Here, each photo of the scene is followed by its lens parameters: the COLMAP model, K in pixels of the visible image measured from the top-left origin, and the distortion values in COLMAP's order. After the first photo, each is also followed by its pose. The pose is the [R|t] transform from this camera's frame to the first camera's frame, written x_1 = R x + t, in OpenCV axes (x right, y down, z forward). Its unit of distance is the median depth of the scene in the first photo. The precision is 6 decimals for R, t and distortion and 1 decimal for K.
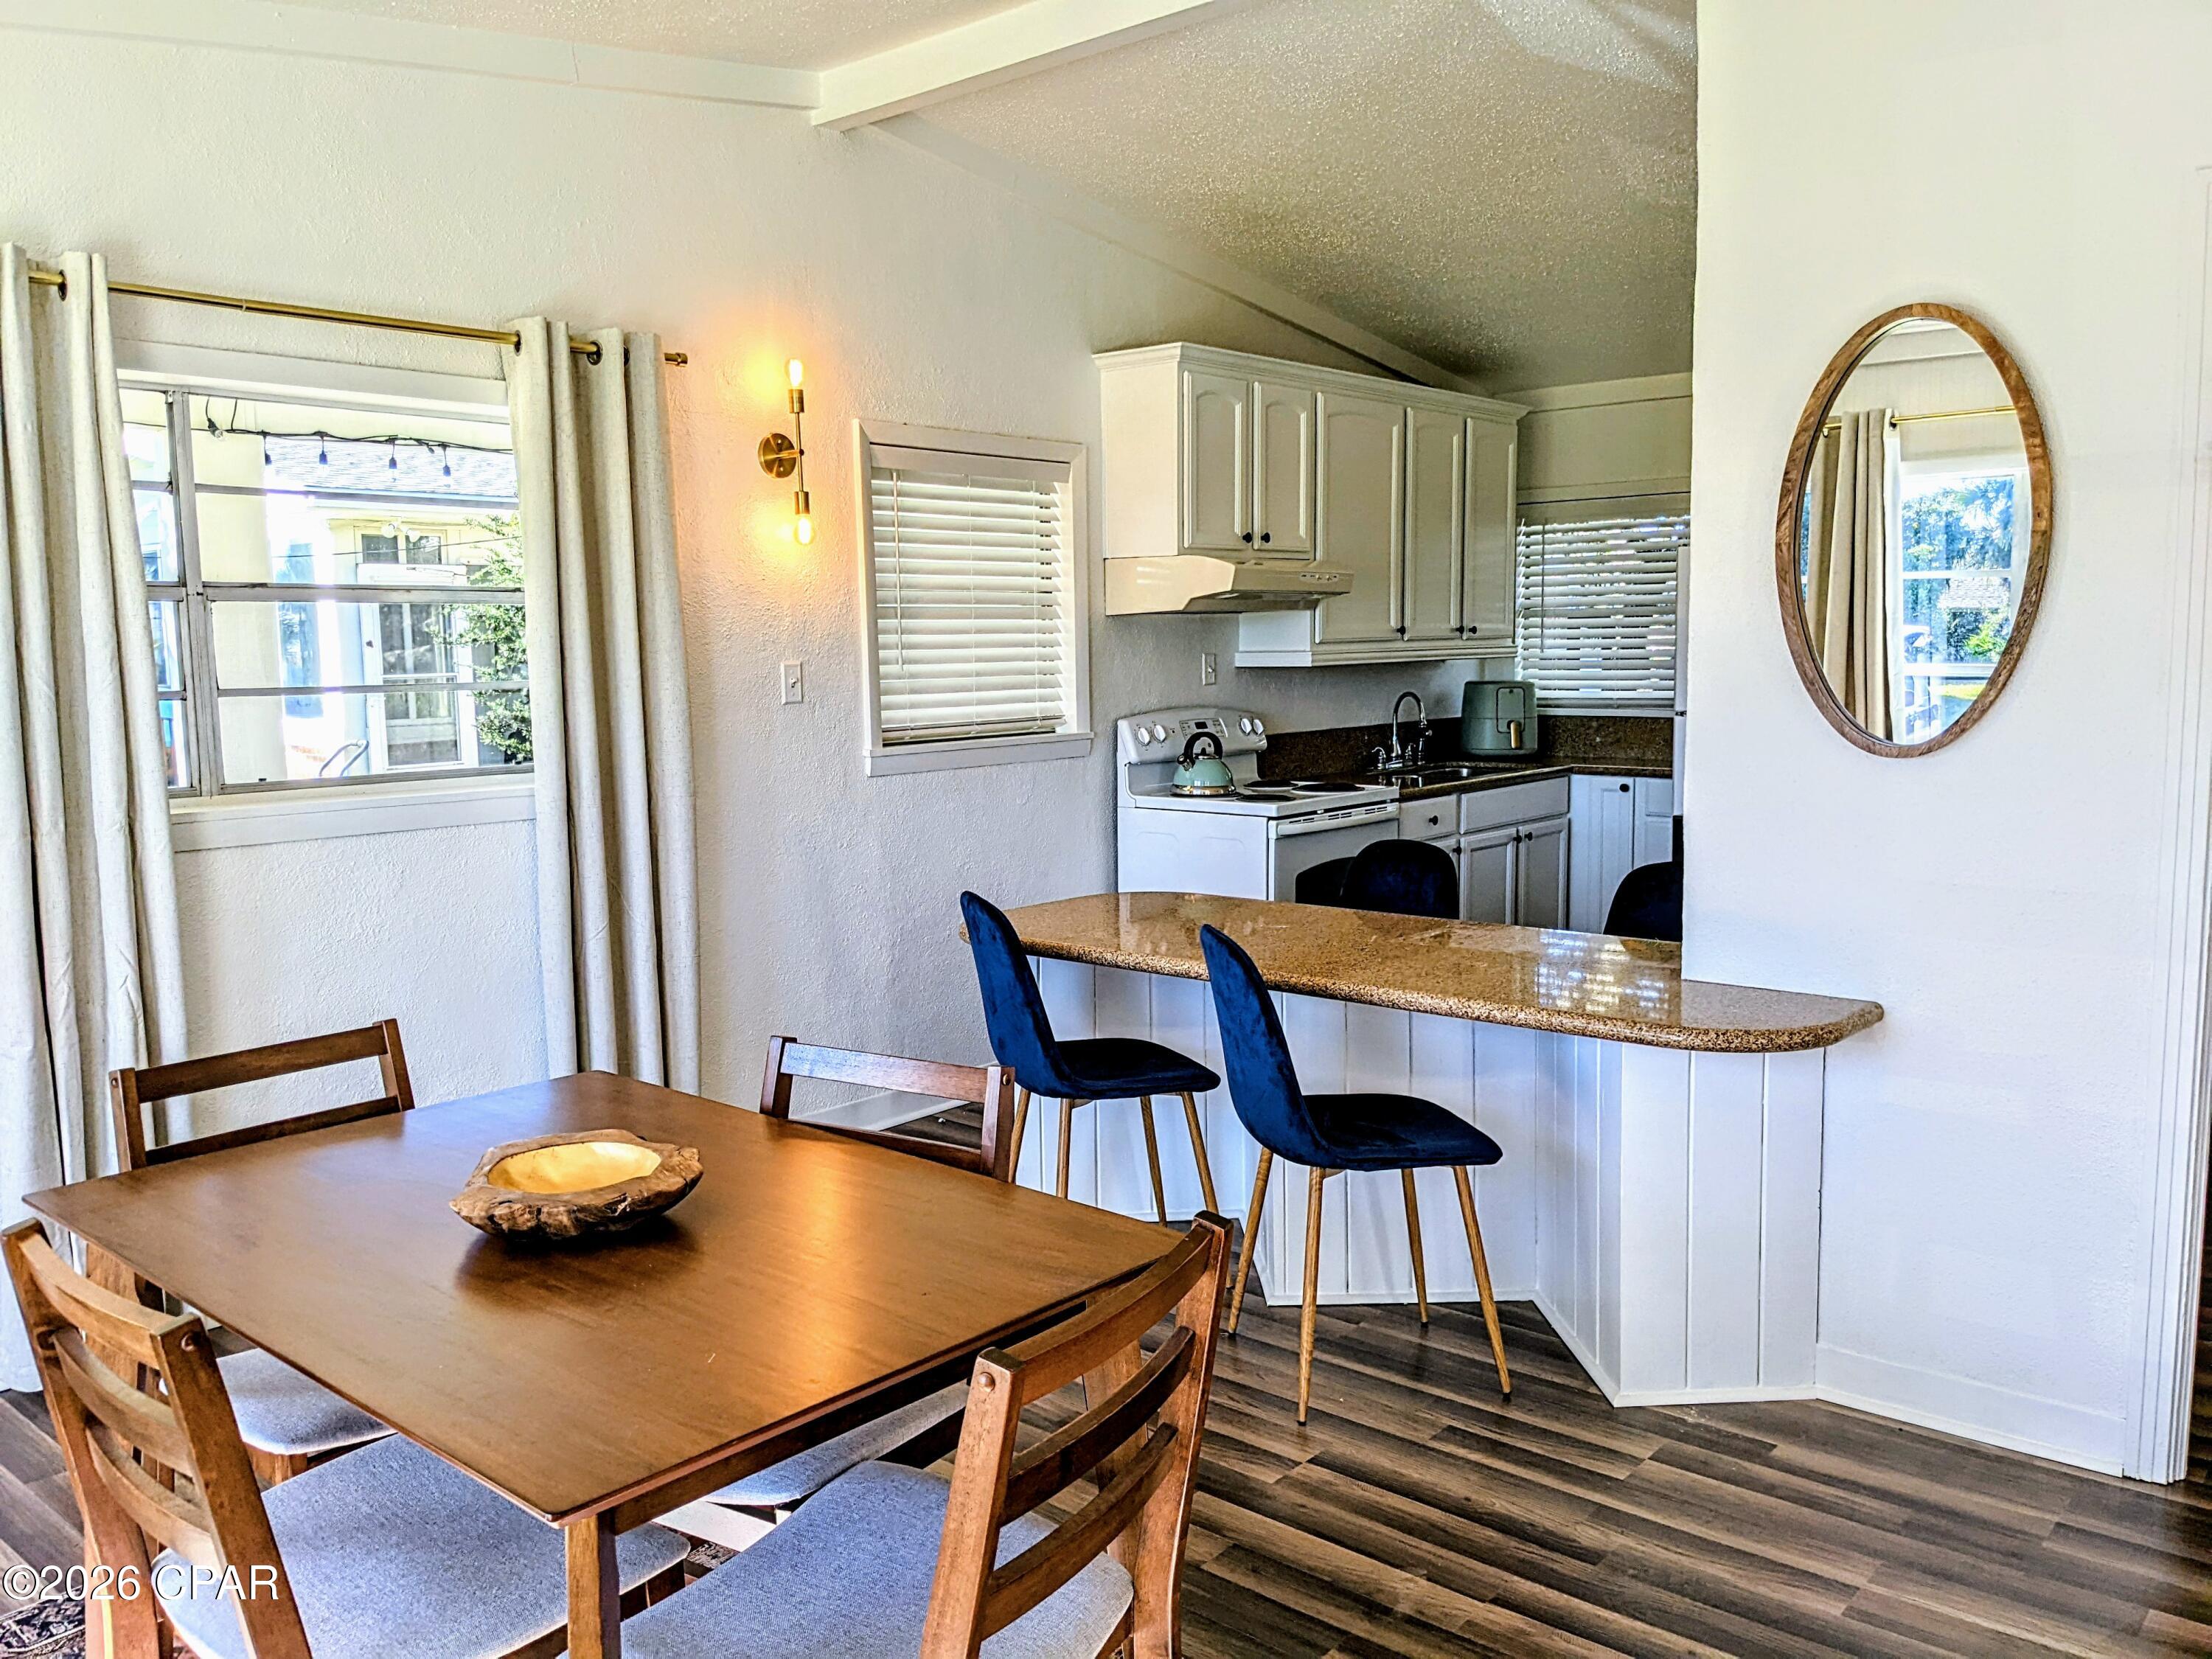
lens RADIAL K [[1743.1, 0, 1106.6], [0, 1743.1, 832.1], [0, 0, 1]] dist [0.033554, -0.009688]
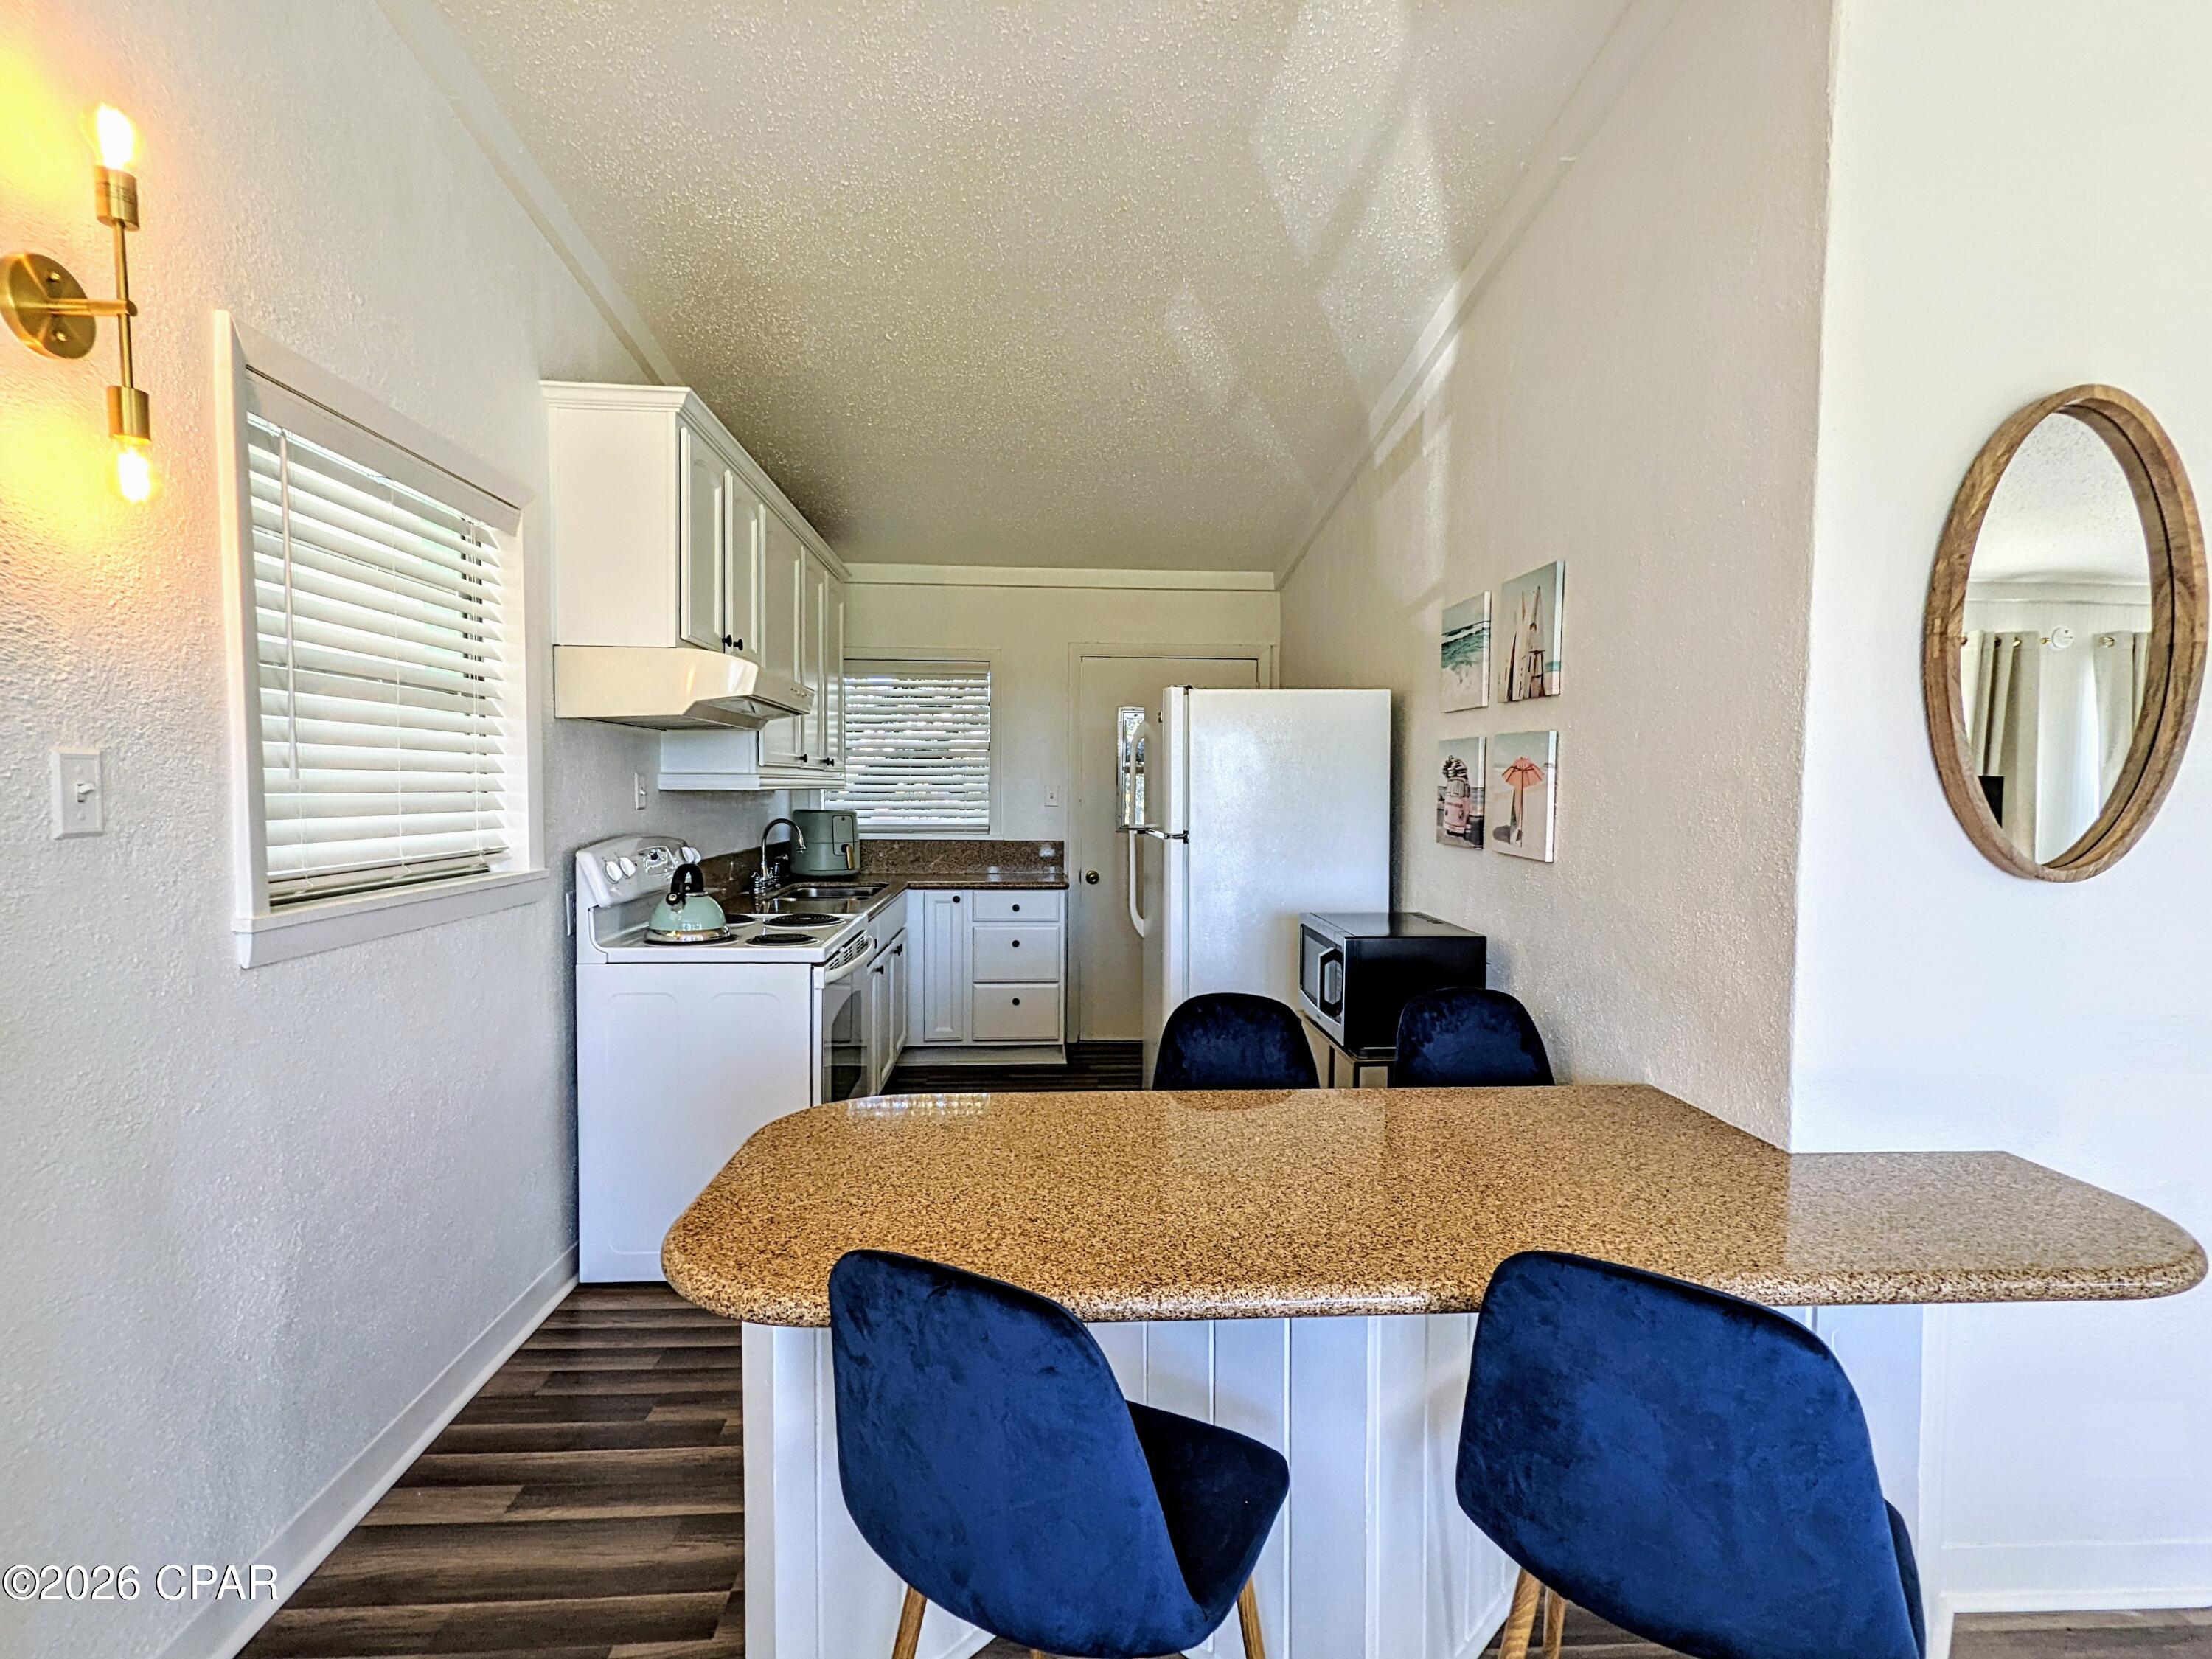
lens RADIAL K [[1042.7, 0, 1103.7], [0, 1042.7, 827.1], [0, 0, 1]] dist [0.015050, 0.000733]
pose [[0.717134, -0.006041, 0.696909, -0.155136], [0.059688, 0.996821, -0.052779, -0.038055], [-0.694375, 0.079447, 0.715215, 0.515996]]
